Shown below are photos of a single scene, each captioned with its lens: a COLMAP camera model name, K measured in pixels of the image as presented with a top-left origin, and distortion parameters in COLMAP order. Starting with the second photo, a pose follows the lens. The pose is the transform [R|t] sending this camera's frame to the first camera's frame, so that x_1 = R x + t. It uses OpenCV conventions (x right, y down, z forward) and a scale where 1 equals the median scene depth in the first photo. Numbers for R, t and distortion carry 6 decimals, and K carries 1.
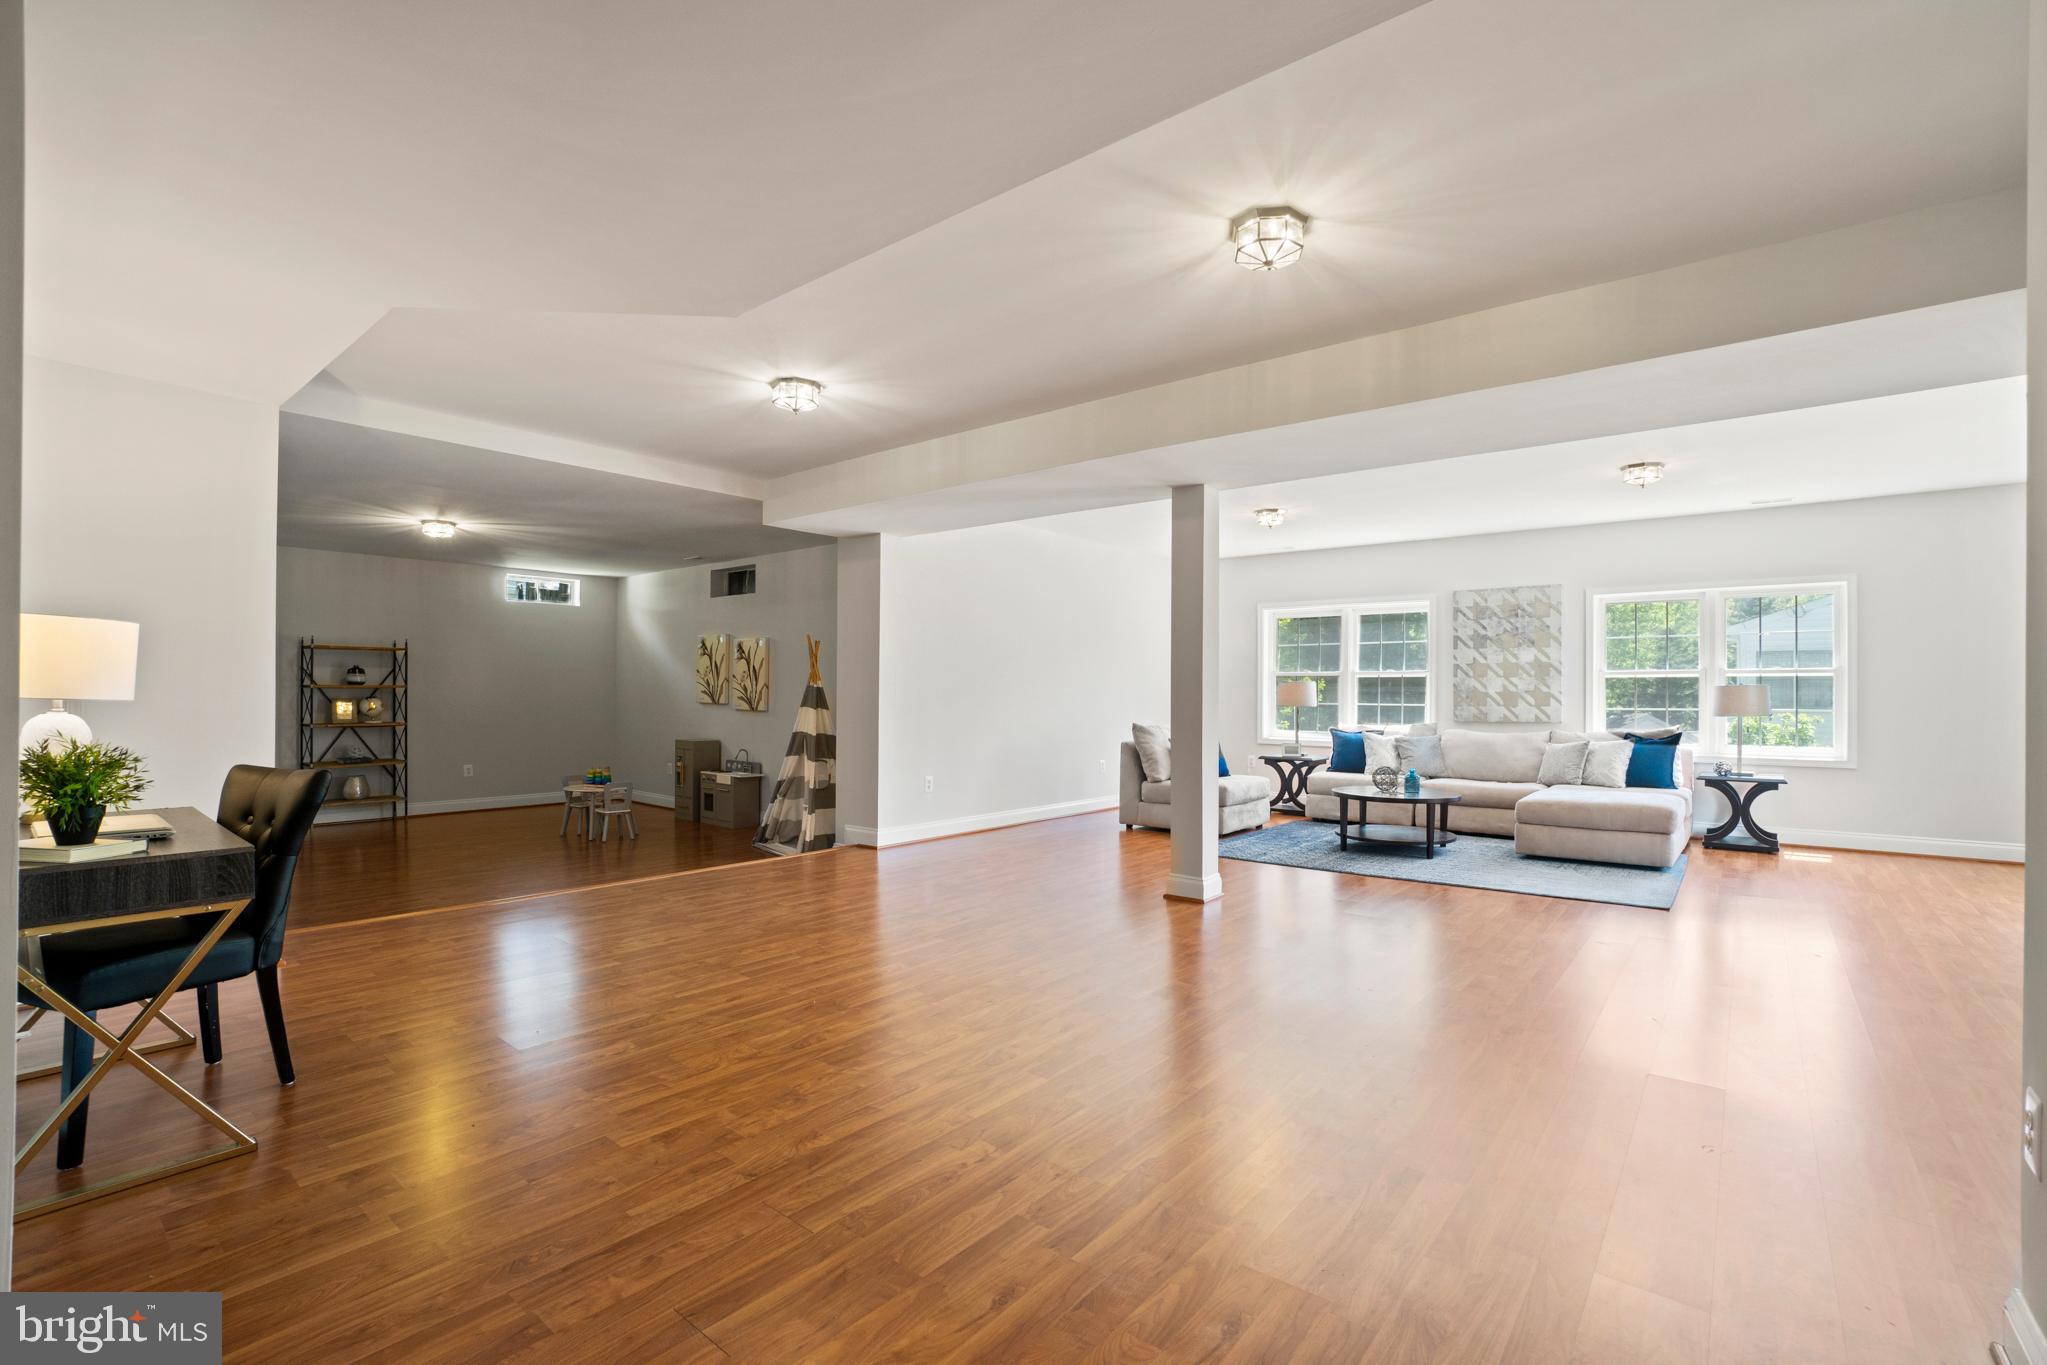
lens RADIAL K [[904.9, 0, 1024.1], [0, 904.9, 670.6], [0, 0, 1]] dist [-0.067602, 0.023783]
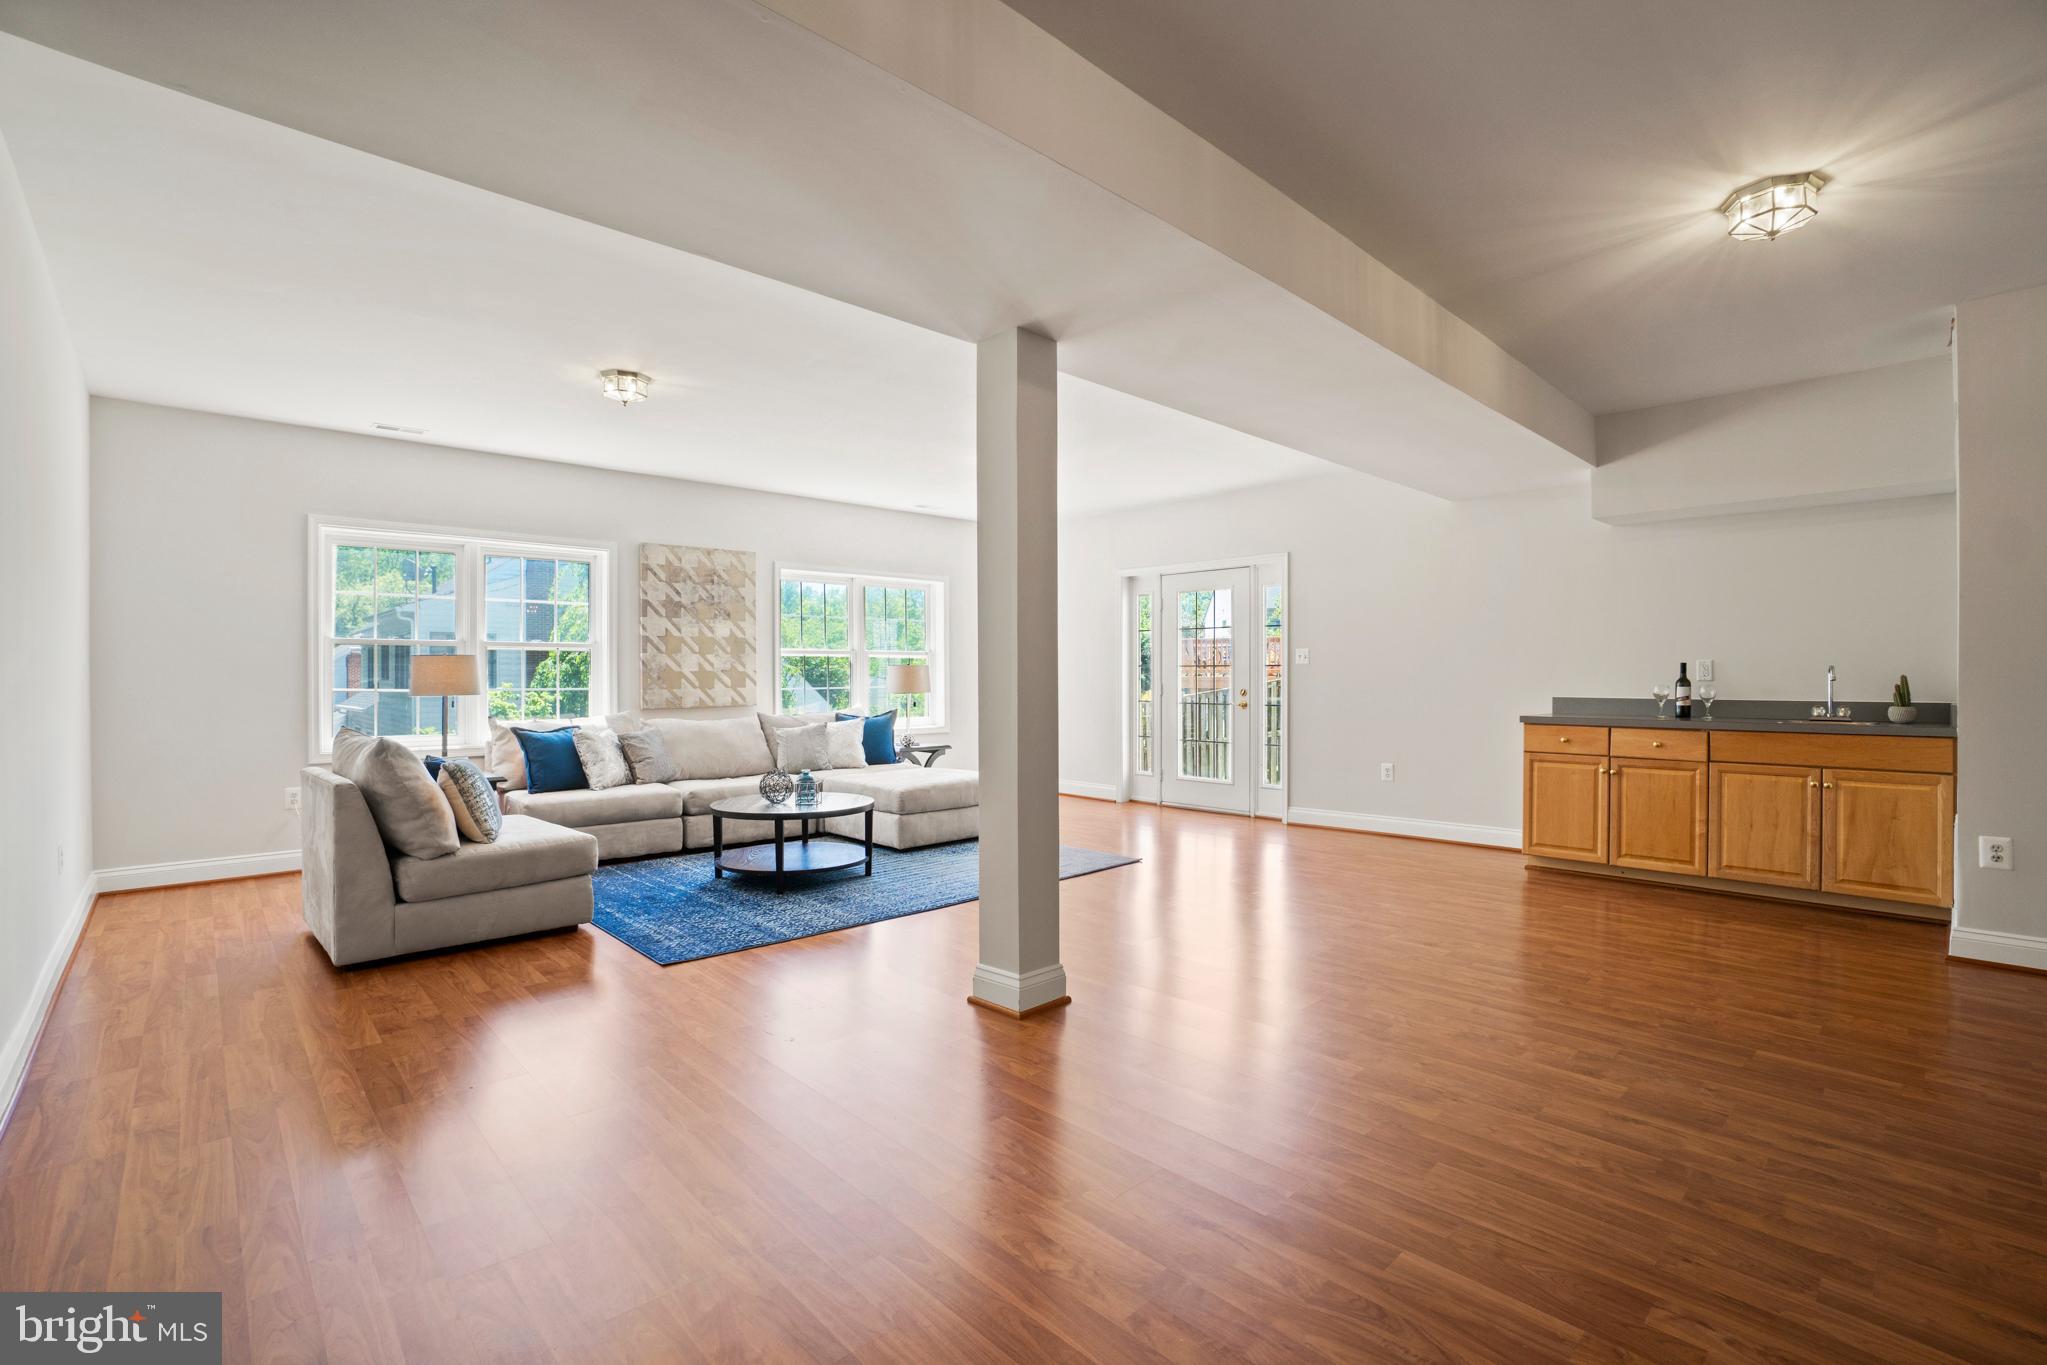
lens RADIAL K [[904.9, 0, 1024.1], [0, 904.9, 670.6], [0, 0, 1]] dist [-0.067602, 0.023783]
pose [[0.109537, -0.000506, 0.993983, -0.275080], [-0.020913, 0.999777, 0.002813, 0.014736], [-0.993763, -0.021095, 0.109502, 0.609770]]
